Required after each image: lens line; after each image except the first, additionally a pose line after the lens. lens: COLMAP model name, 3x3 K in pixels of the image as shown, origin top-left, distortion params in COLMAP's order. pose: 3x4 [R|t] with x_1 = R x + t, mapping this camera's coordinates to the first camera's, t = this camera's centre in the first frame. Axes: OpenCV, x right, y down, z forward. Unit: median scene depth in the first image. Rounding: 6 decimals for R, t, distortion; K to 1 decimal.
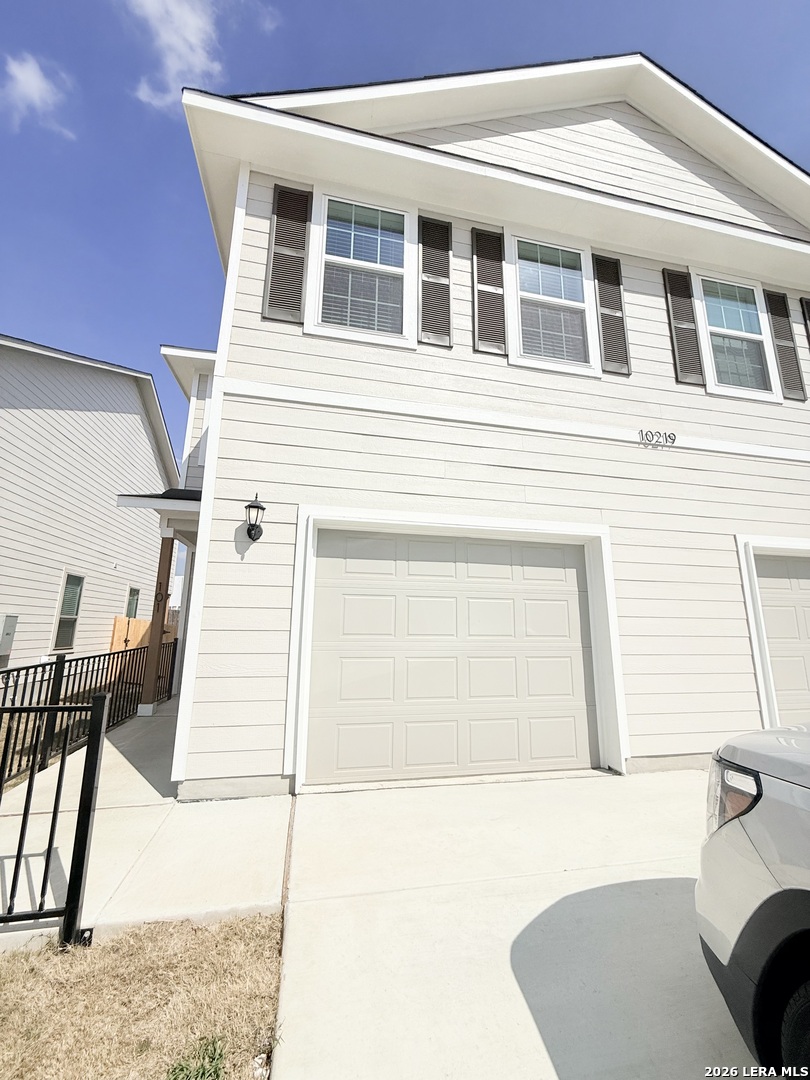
lens RADIAL K [[423.7, 0, 405.0], [0, 423.7, 540.0], [0, 0, 1]] dist [-0.000261, 0.000018]
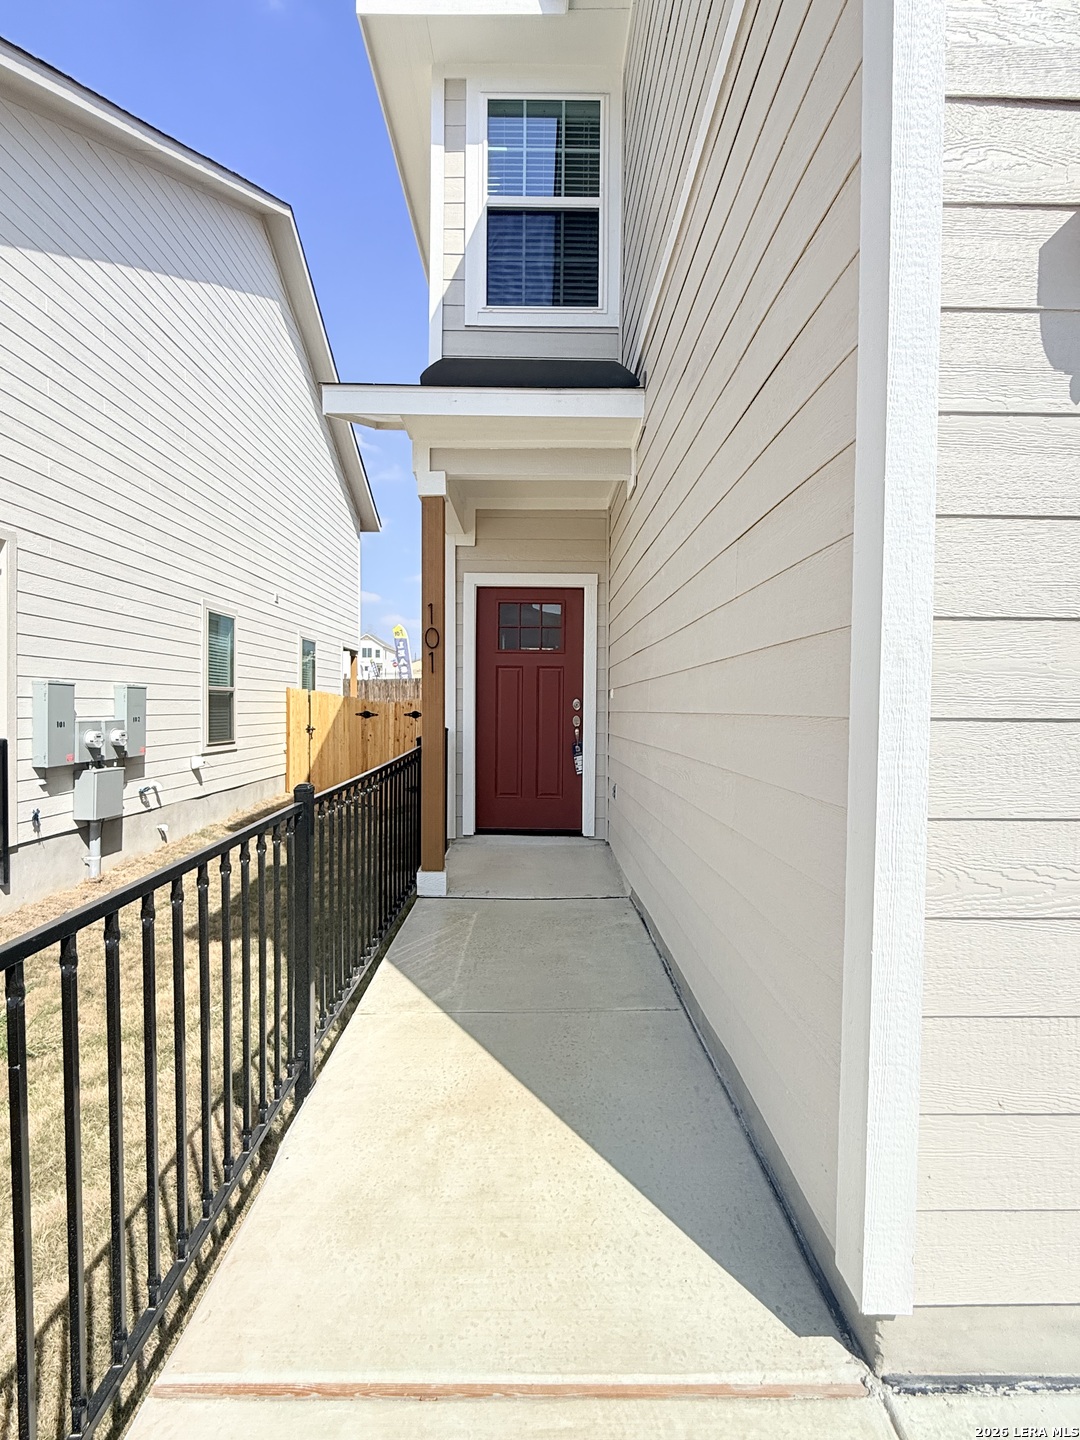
lens RADIAL K [[689.3, 0, 540.0], [0, 689.3, 720.0], [0, 0, 1]] dist [0.001615, 0.000101]
pose [[0.980184, 0.000231, -0.198089, -0.198162], [0.044037, 0.974721, 0.219044, 0.039924], [0.193132, -0.223426, 0.955395, 0.197573]]
